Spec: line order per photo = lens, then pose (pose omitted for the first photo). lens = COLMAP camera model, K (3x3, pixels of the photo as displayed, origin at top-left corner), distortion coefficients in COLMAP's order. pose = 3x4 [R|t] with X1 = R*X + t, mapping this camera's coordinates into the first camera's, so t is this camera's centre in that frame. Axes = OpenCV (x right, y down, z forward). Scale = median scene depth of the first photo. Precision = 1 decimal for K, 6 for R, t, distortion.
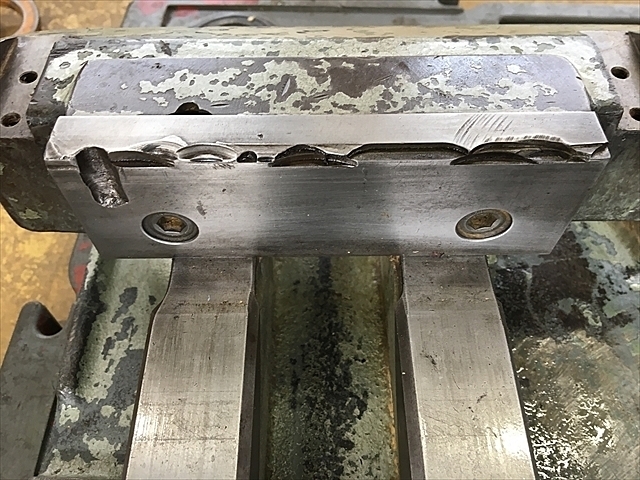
lens RADIAL K [[549.5, 0, 322.4], [0, 549.5, 239.0], [0, 0, 1]] dist [0.082101, -0.158706]
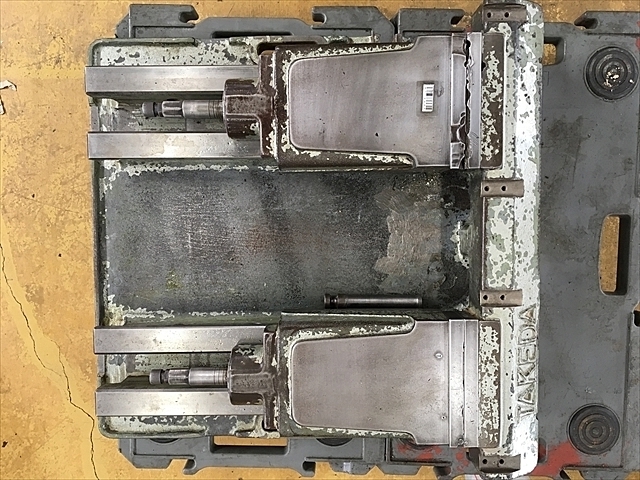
lens RADIAL K [[549.5, 0, 314.6], [0, 549.5, 248.9], [0, 0, 1]] dist [0.082101, -0.158706]
pose [[-0.004868, 0.998091, 0.061573, 0.783221], [-0.819429, -0.039273, 0.571834, -1.475342], [0.573160, -0.047671, 0.818056, -2.829626]]
